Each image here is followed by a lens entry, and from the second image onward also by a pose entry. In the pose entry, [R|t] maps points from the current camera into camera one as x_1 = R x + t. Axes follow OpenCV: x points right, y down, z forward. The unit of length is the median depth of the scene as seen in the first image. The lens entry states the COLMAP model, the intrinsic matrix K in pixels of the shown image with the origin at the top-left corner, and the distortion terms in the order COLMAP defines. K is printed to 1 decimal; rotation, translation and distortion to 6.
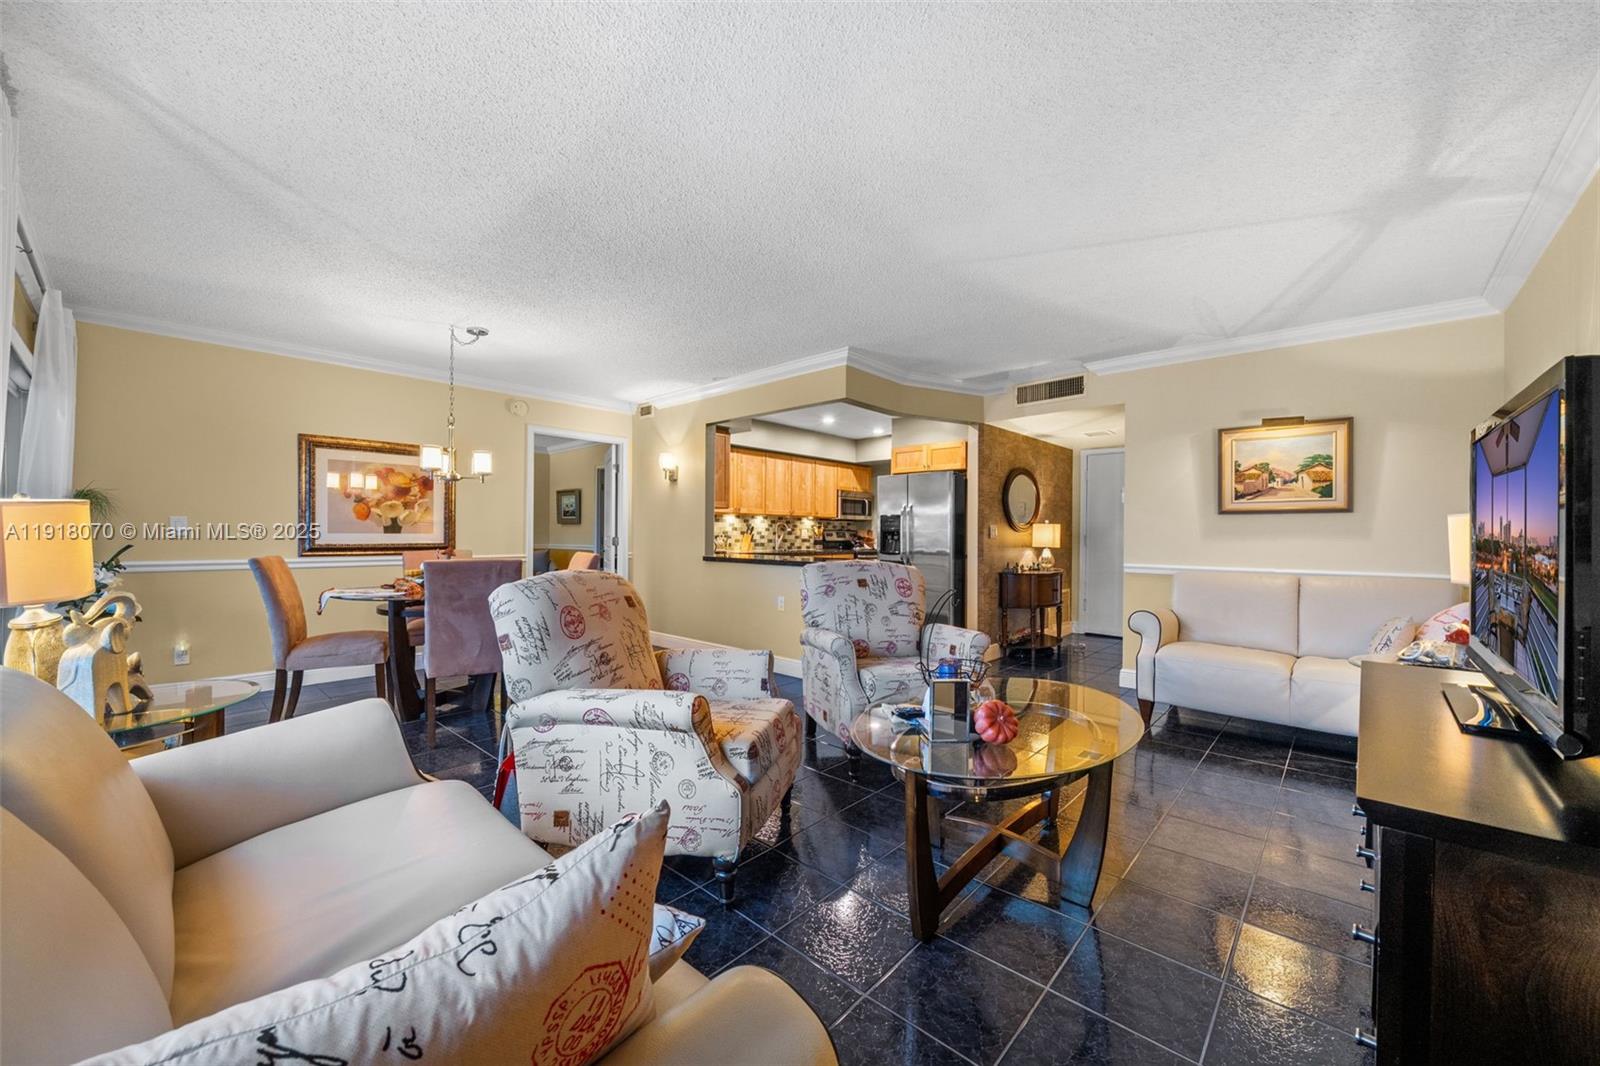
lens RADIAL K [[601.3, 0, 800.9], [0, 601.3, 533.2], [0, 0, 1]] dist [-0.000951, -0.000012]
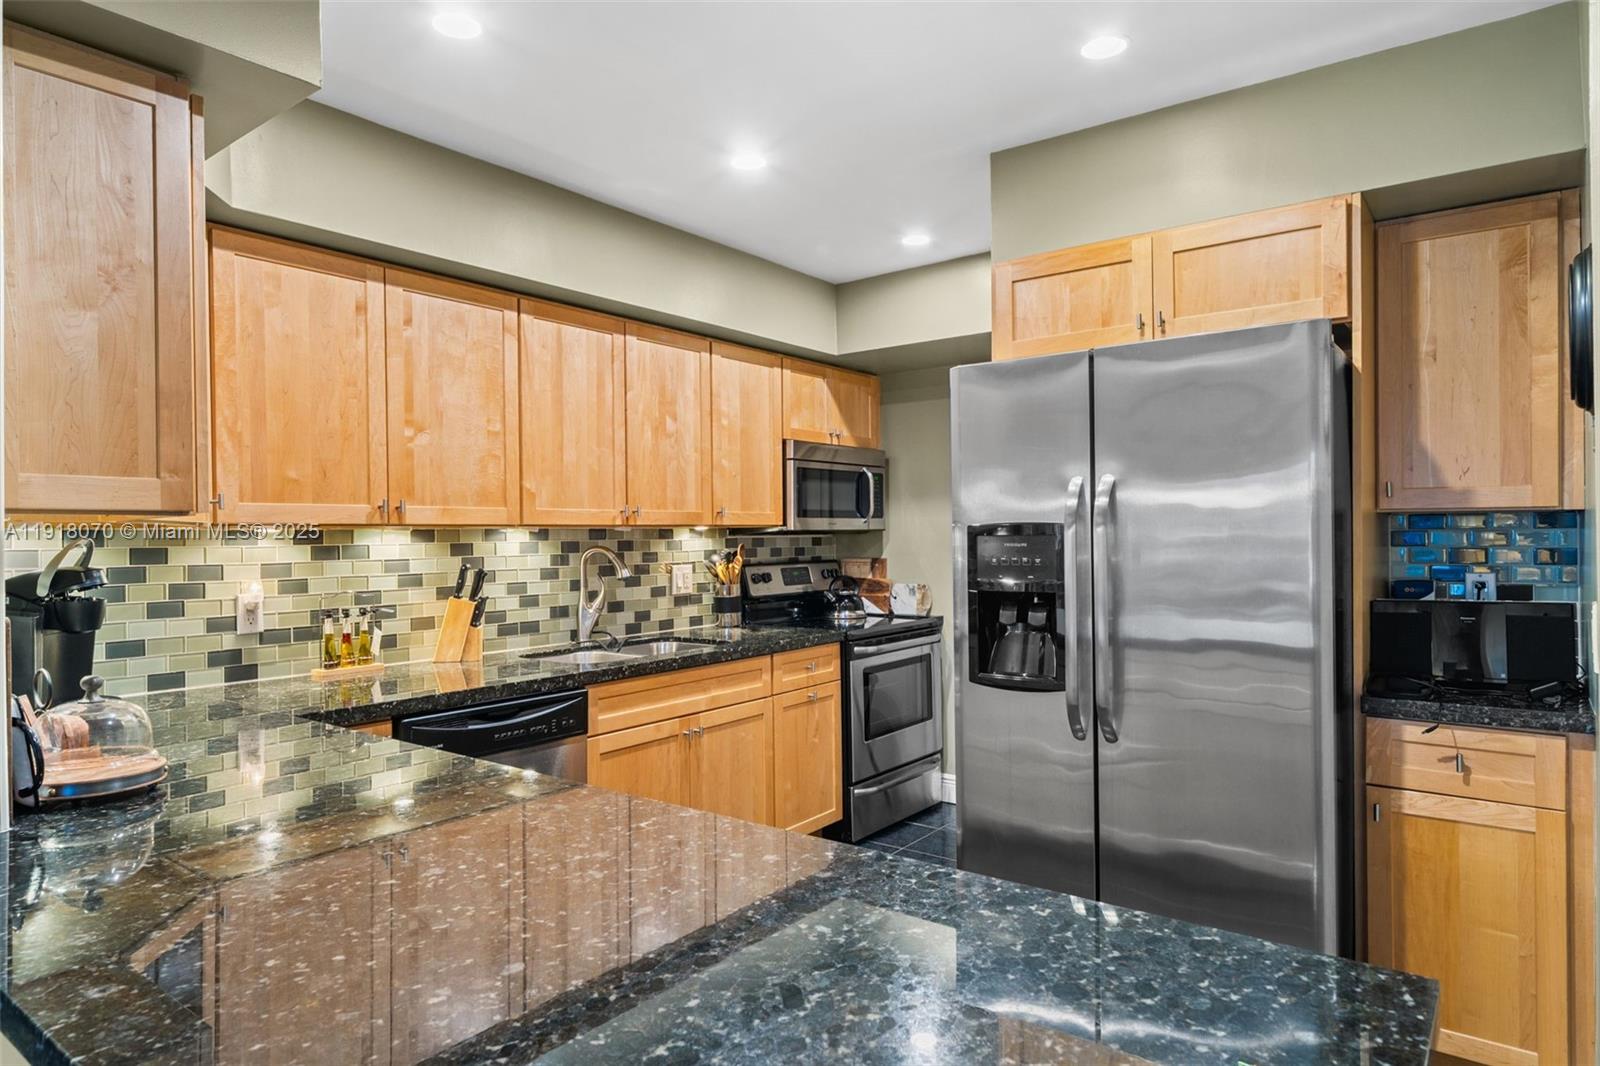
lens RADIAL K [[937.0, 0, 798.6], [0, 937.0, 532.1], [0, 0, 1]] dist [-0.006230, -0.000397]
pose [[0.995942, -0.018944, 0.087979, 0.026207], [0.019009, 0.999819, 0.000099, -0.025068], [-0.087965, 0.001574, 0.996122, 0.551411]]
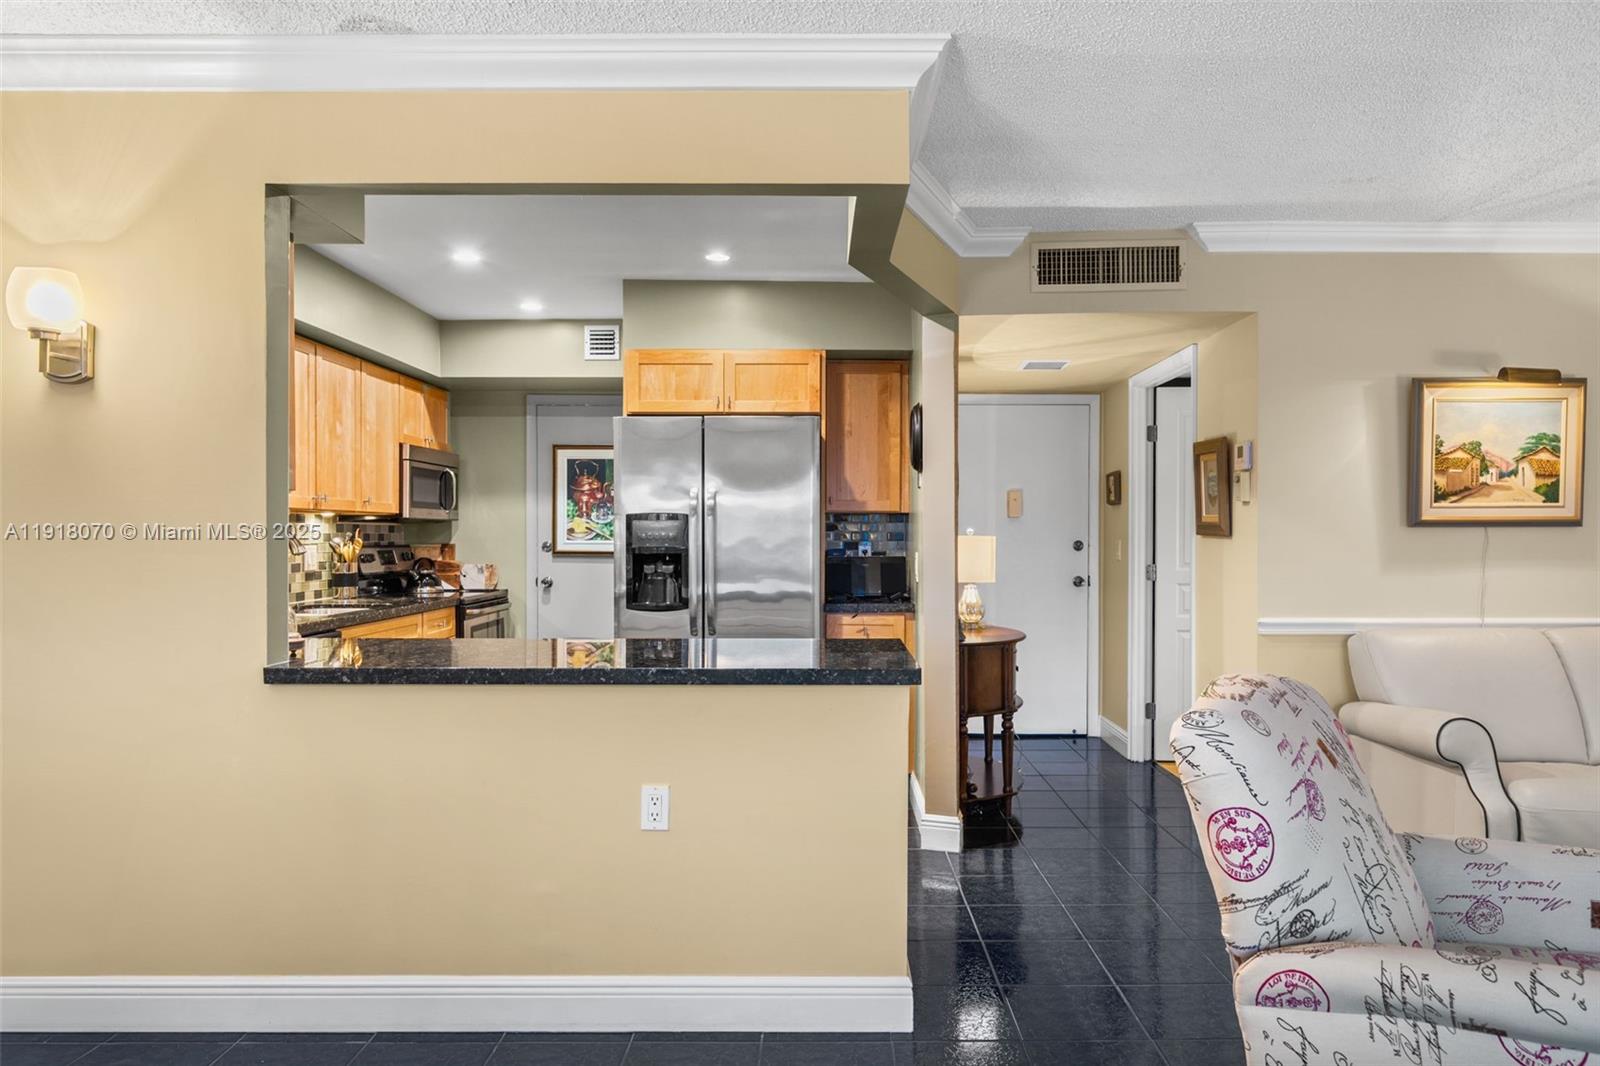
lens RADIAL K [[1044.3, 0, 807.1], [0, 1044.3, 532.0], [0, 0, 1]] dist [0.004542, 0.001773]
pose [[0.740292, -0.005291, 0.672264, -0.218335], [0.004022, 0.999986, 0.003441, -0.017484], [-0.672273, 0.000156, 0.740303, 0.353399]]
